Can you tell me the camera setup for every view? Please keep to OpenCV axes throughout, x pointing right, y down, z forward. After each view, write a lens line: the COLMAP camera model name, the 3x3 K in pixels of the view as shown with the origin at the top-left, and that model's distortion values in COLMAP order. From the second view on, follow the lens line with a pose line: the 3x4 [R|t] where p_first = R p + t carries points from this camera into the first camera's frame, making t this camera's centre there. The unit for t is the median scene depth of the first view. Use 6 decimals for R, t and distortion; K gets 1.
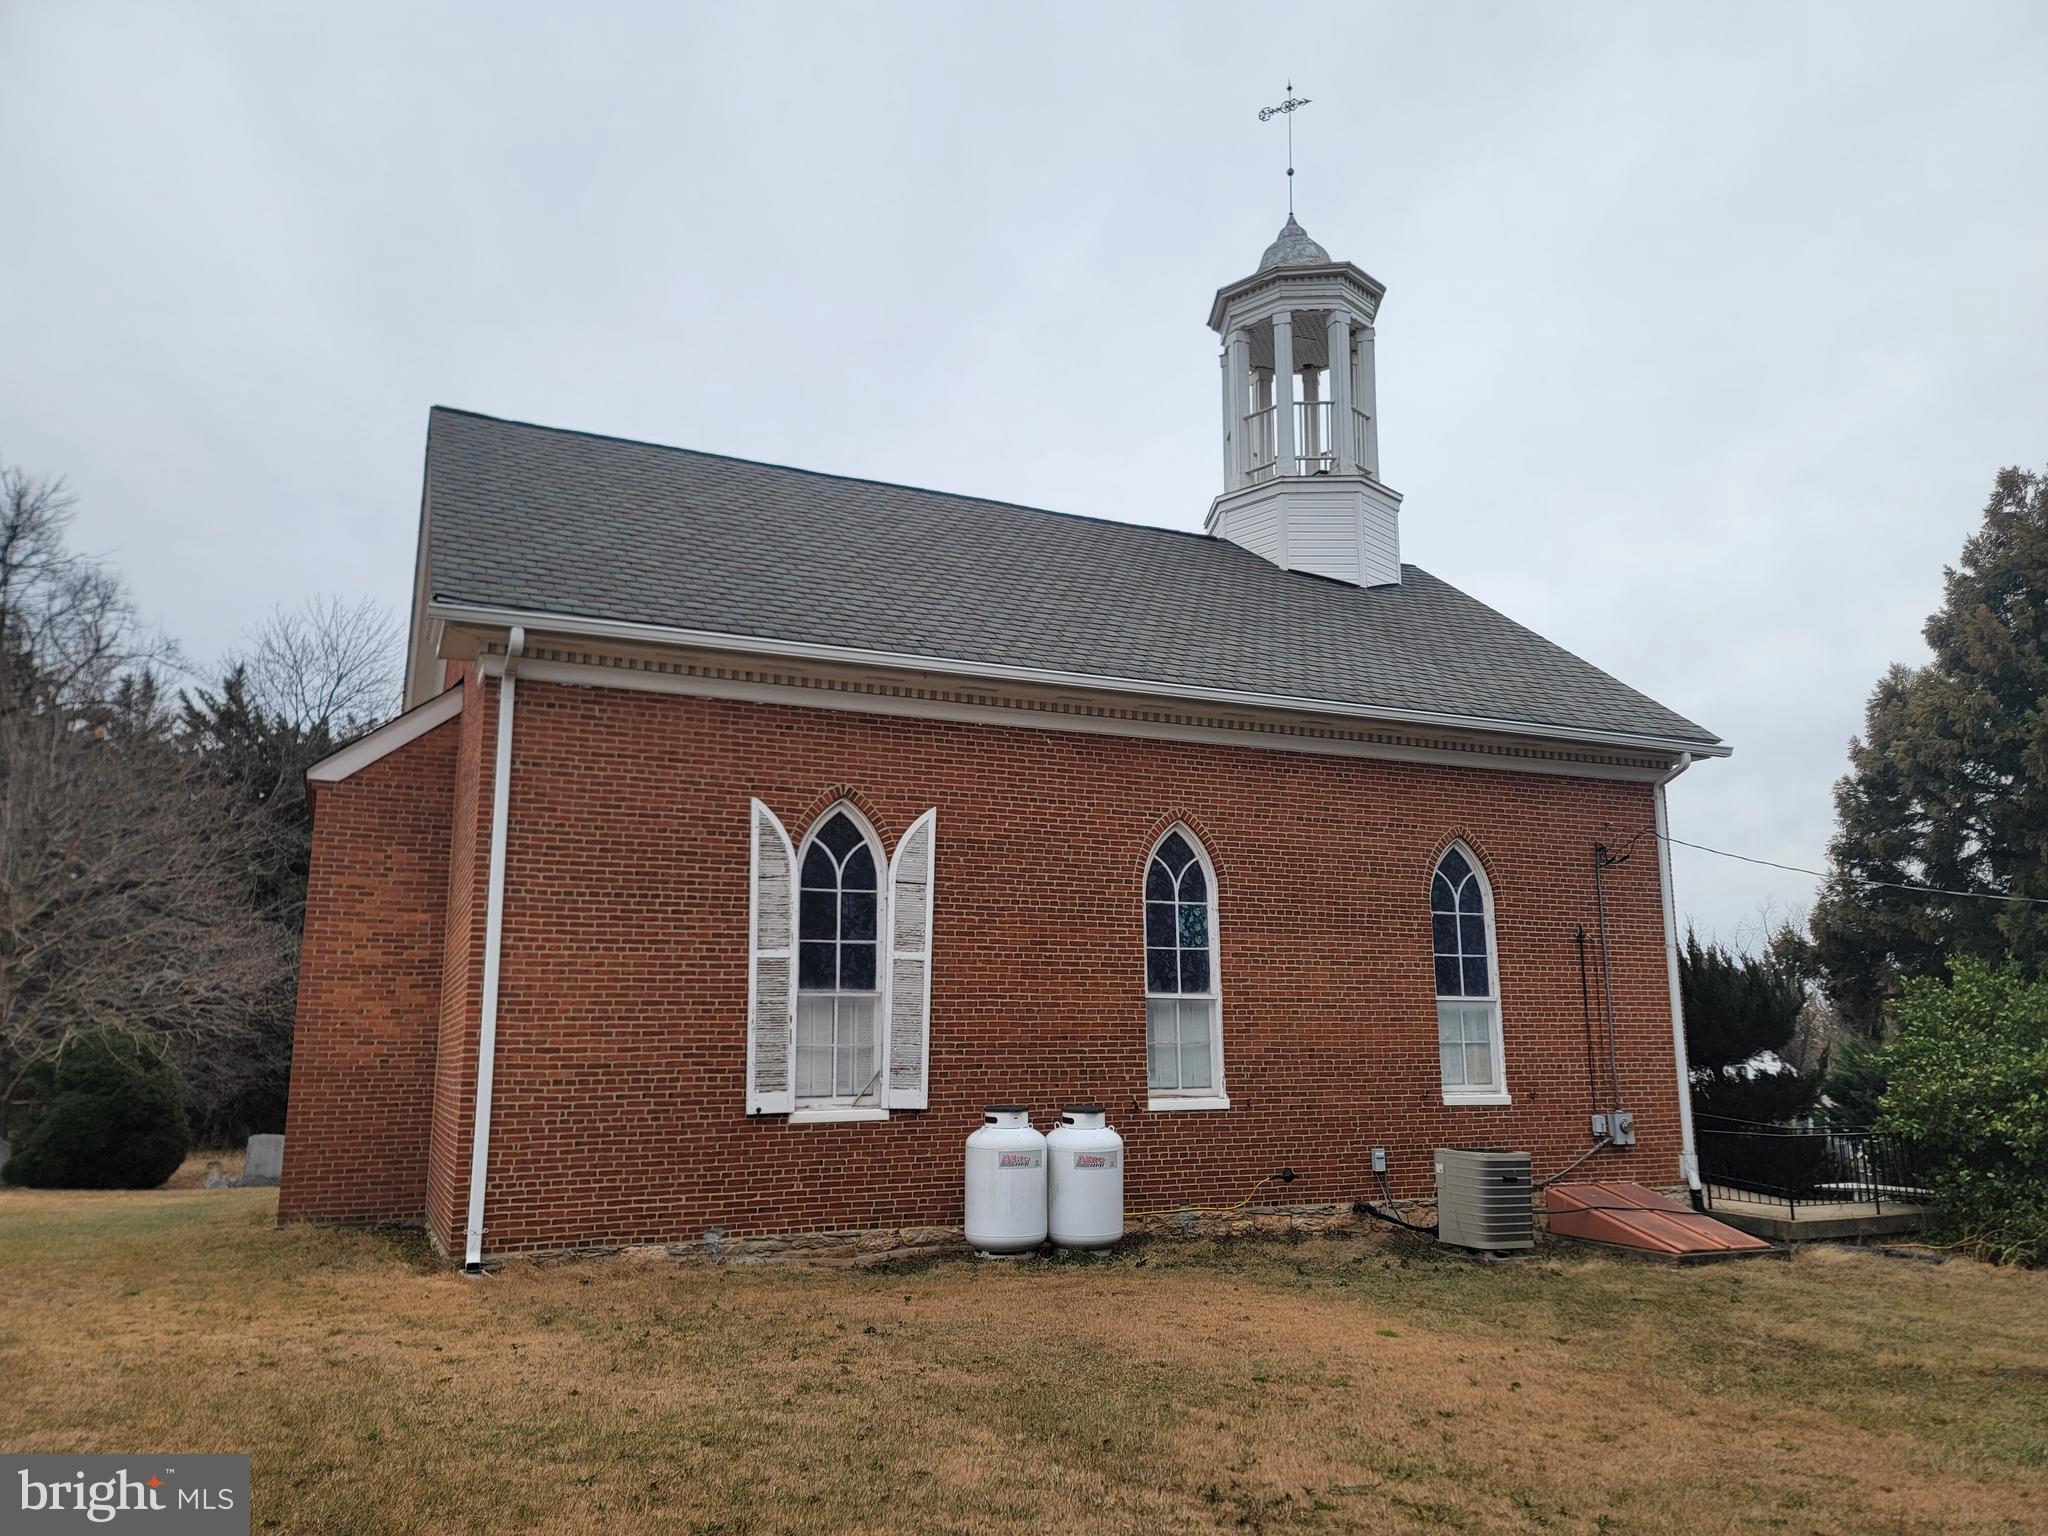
lens RADIAL K [[1505.7, 0, 1028.6], [0, 1505.7, 773.6], [0, 0, 1]] dist [0.058055, -0.023569]
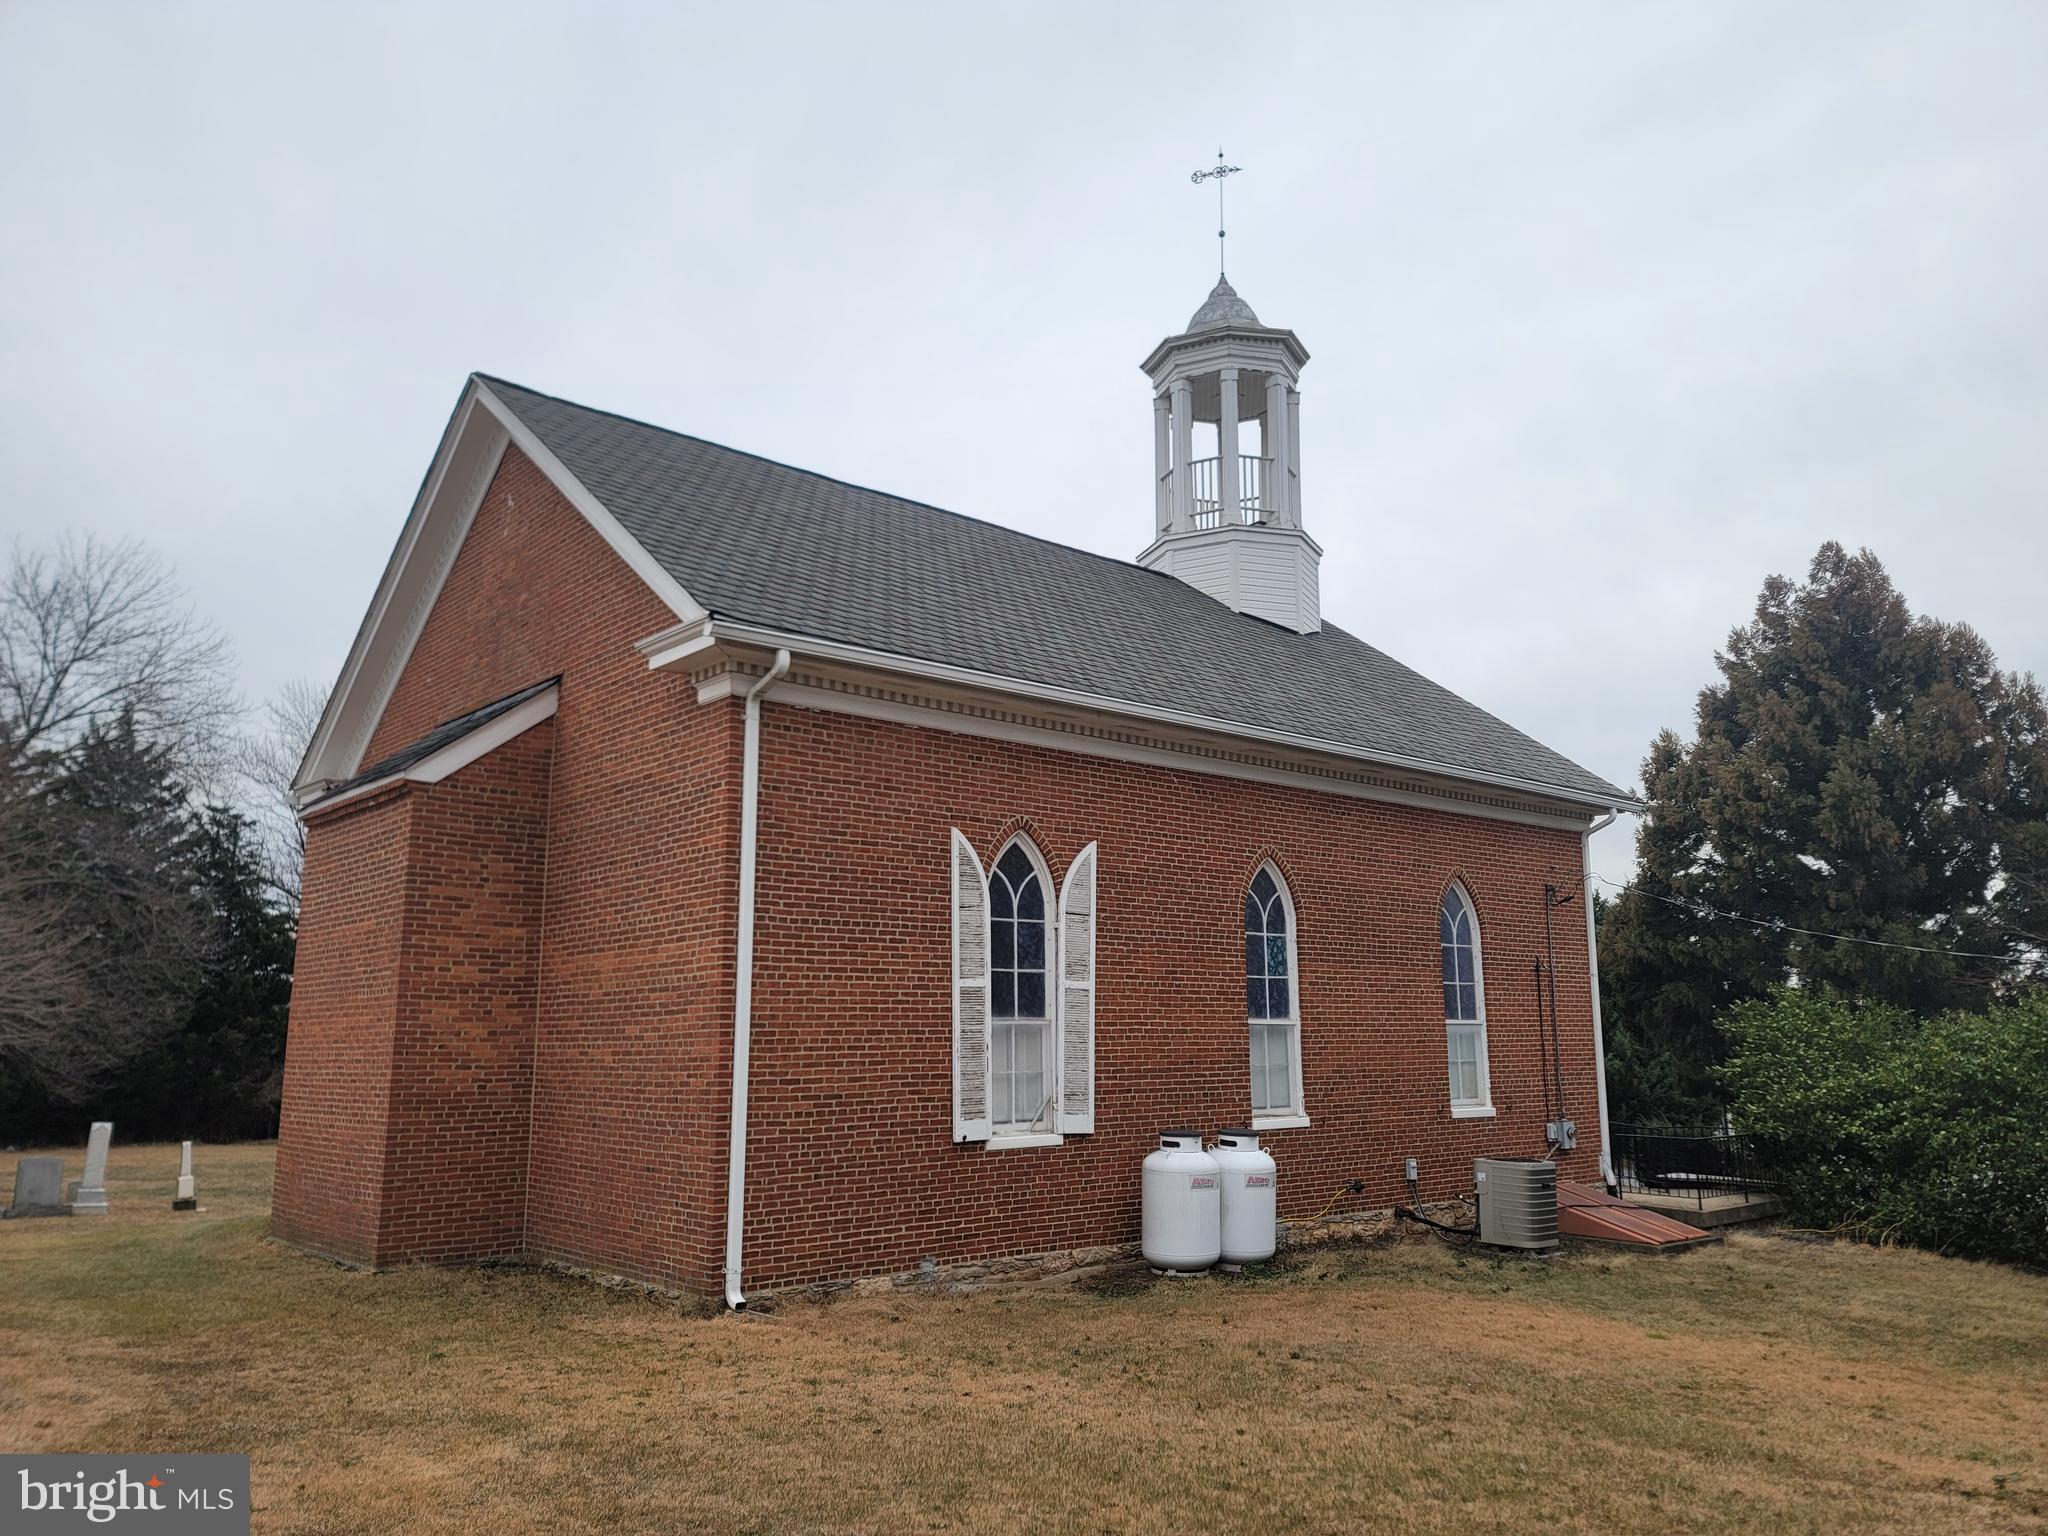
lens RADIAL K [[1505.7, 0, 1032.4], [0, 1505.7, 766.9], [0, 0, 1]] dist [0.058055, -0.023569]
pose [[0.958842, 0.052136, 0.279113, -0.368356], [-0.054004, 0.998540, -0.000998, -0.023409], [-0.278757, -0.014116, 0.960258, 0.016327]]
